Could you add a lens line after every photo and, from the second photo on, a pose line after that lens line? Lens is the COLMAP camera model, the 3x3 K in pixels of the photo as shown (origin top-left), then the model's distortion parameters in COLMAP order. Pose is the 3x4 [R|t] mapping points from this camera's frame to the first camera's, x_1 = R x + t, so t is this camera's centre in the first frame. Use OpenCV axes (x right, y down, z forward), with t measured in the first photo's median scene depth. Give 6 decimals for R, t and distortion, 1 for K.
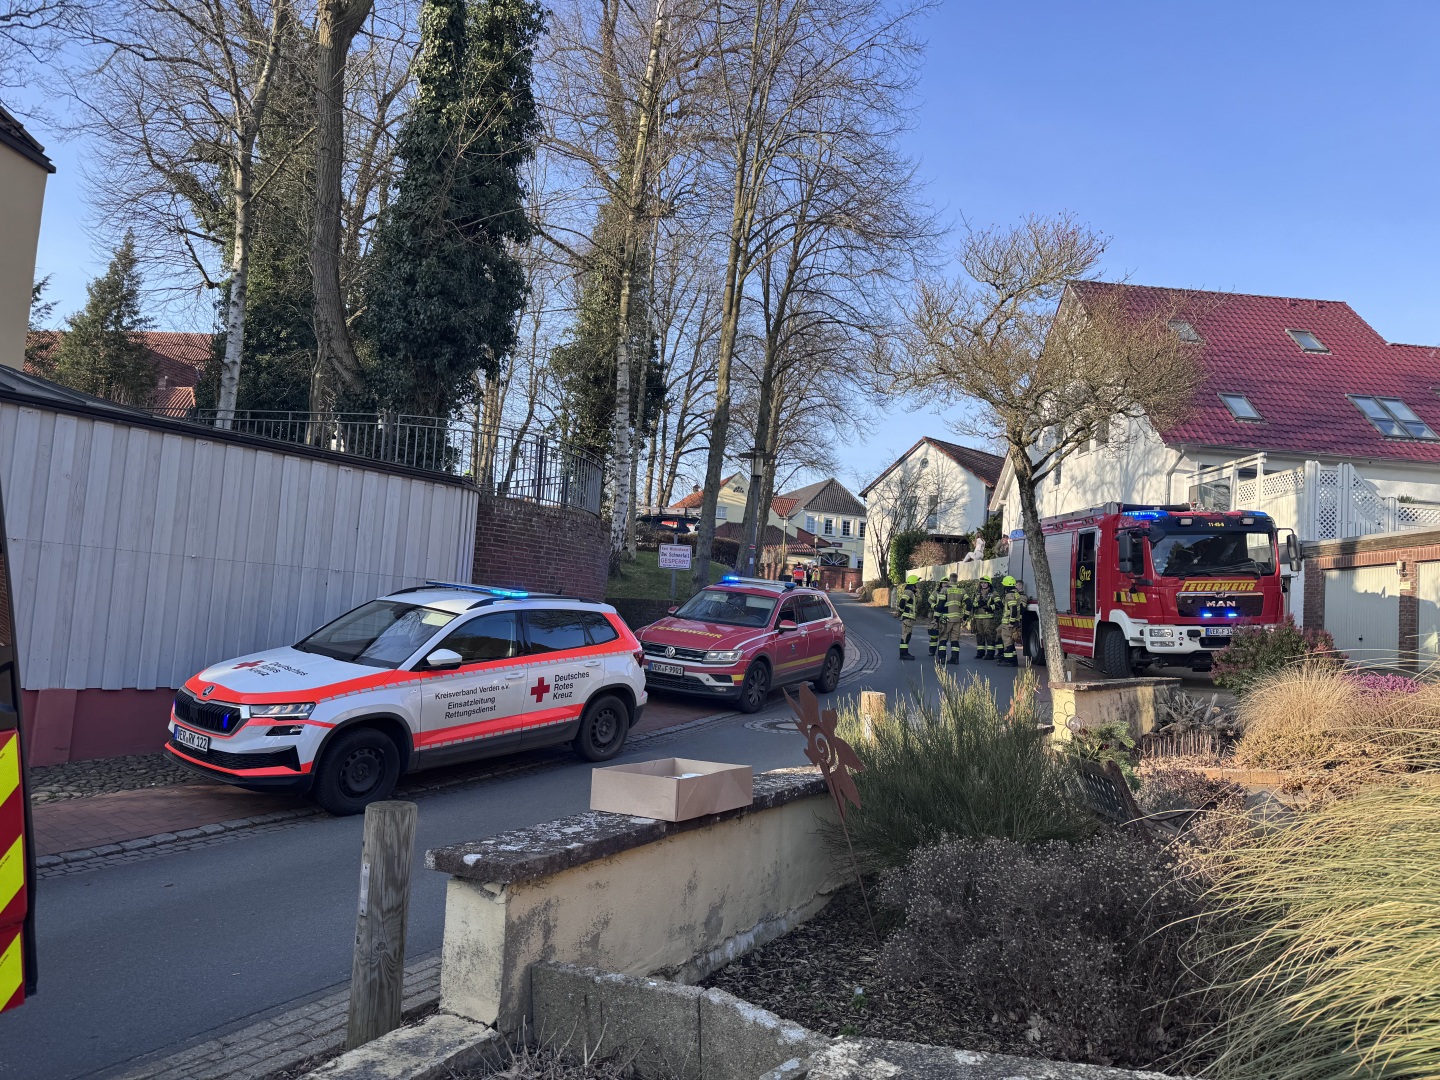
lens RADIAL K [[1032.9, 0, 718.8], [0, 1032.9, 511.3], [0, 0, 1]] dist [0.030793, -0.005536]
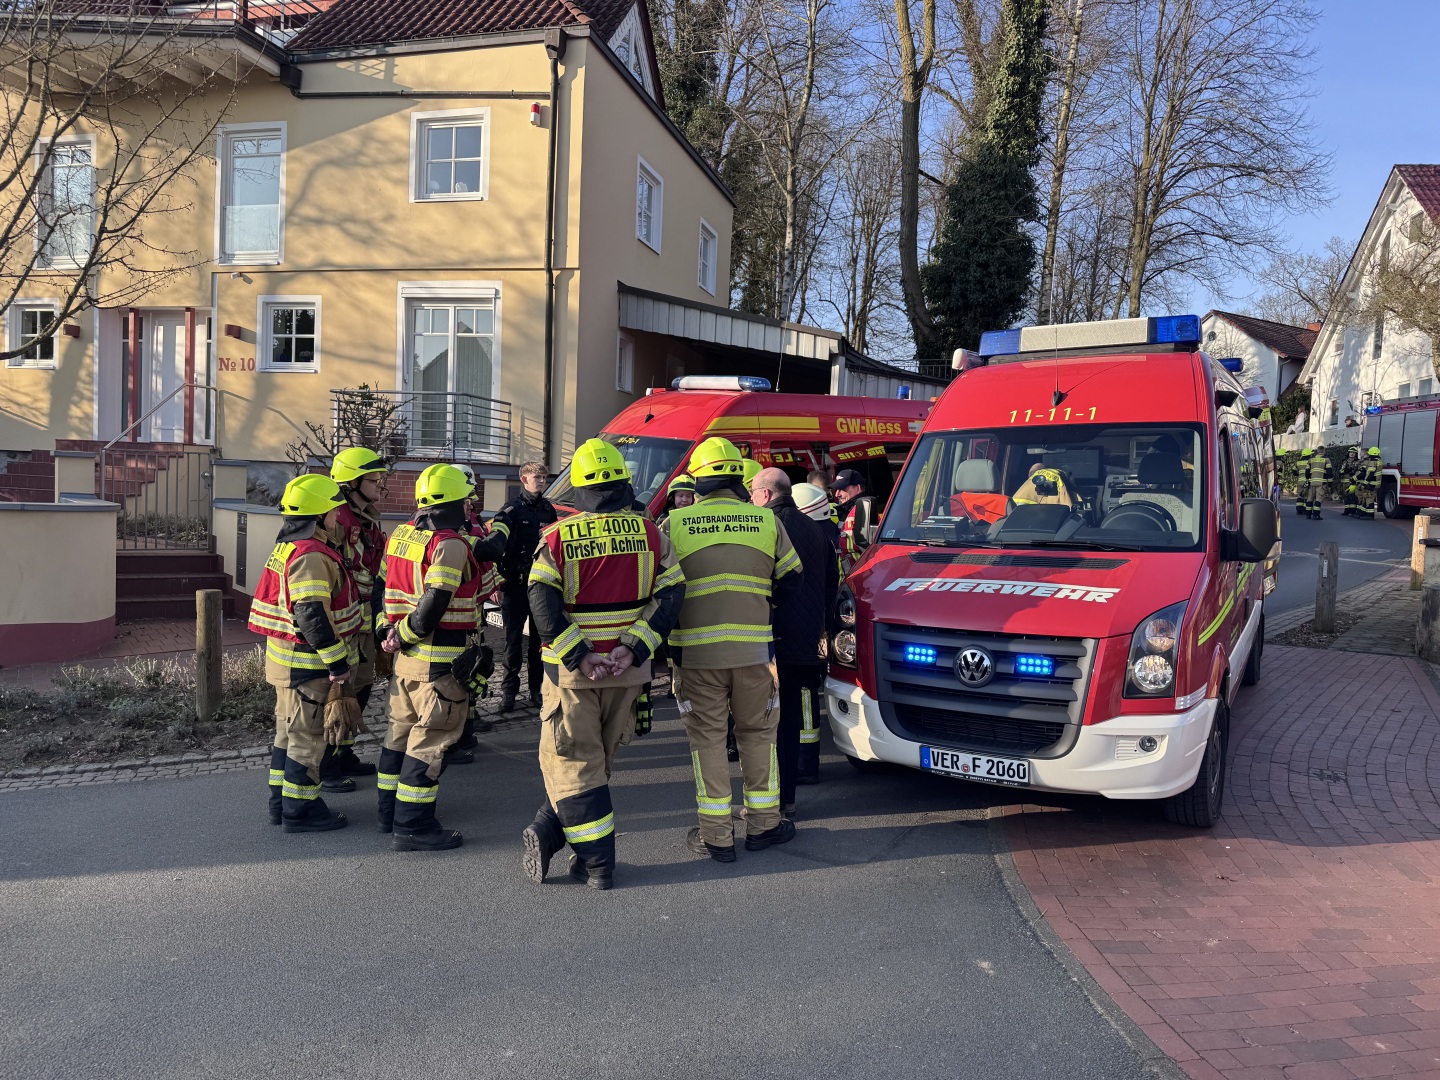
lens RADIAL K [[1034.8, 0, 725.9], [0, 1034.8, 546.7], [0, 0, 1]] dist [-0.002465, -0.026177]
pose [[0.980328, -0.016371, -0.196696, -0.248378], [0.045636, 0.988350, 0.145192, -0.036199], [0.192027, -0.151313, 0.969655, -0.381281]]
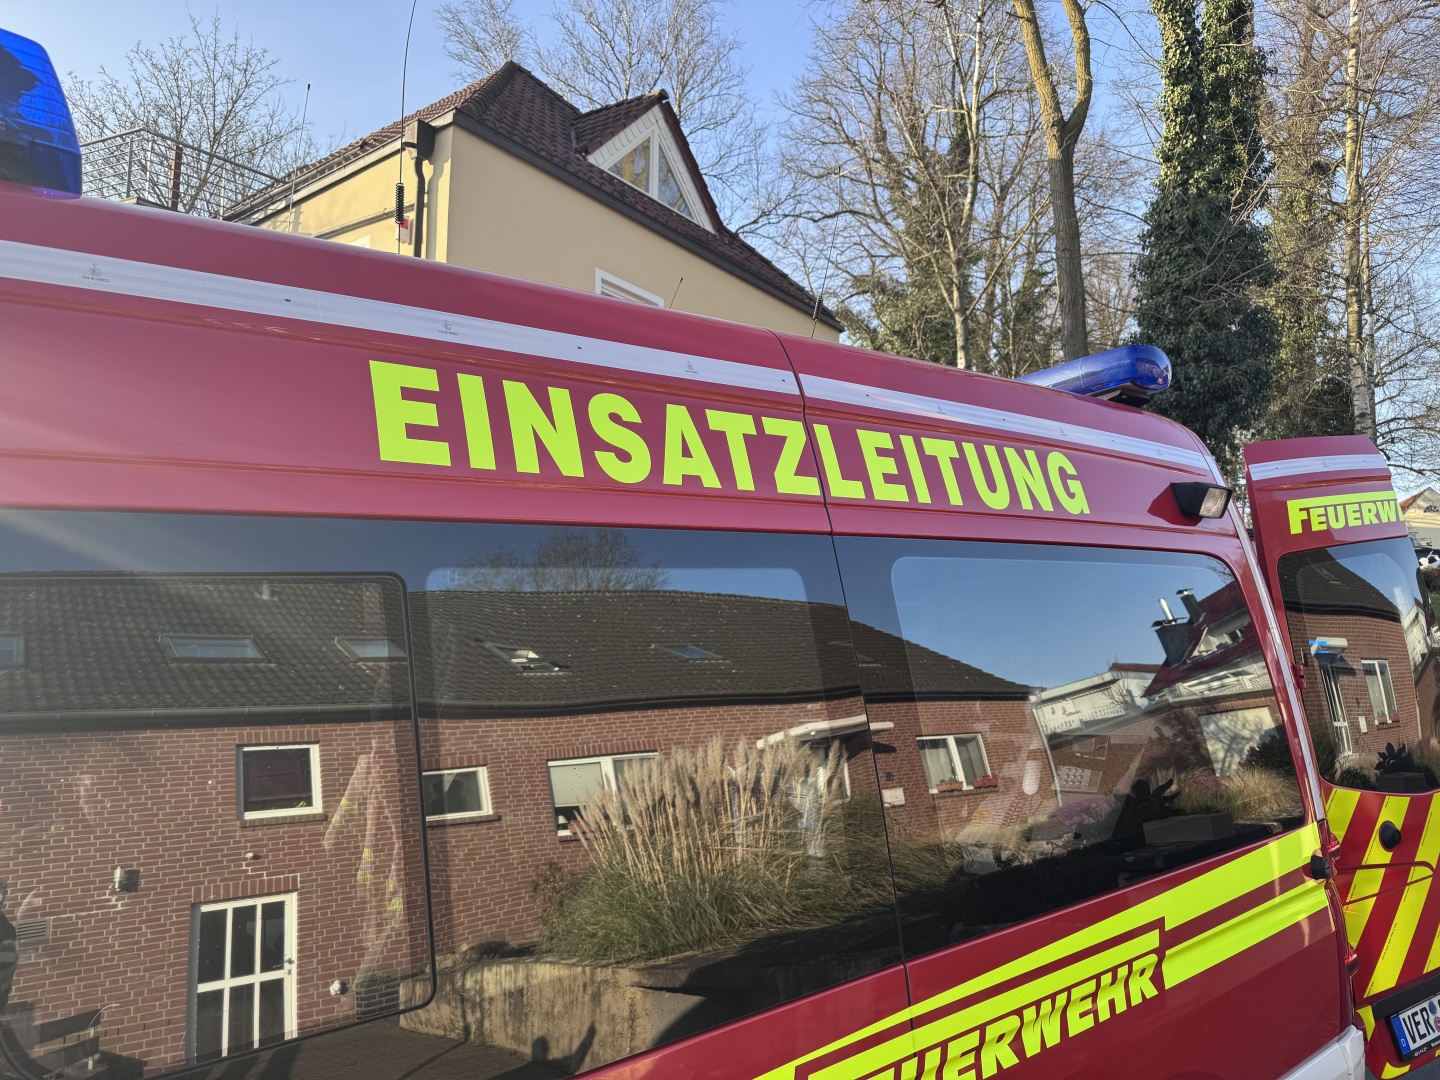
lens RADIAL K [[1034.8, 0, 725.9], [0, 1034.8, 546.7], [0, 0, 1]] dist [-0.002465, -0.026177]
pose [[0.835343, -0.128414, -0.534521, -0.096700], [0.111854, 0.991697, -0.063442, -0.008906], [0.538230, -0.006793, 0.842771, -0.069730]]
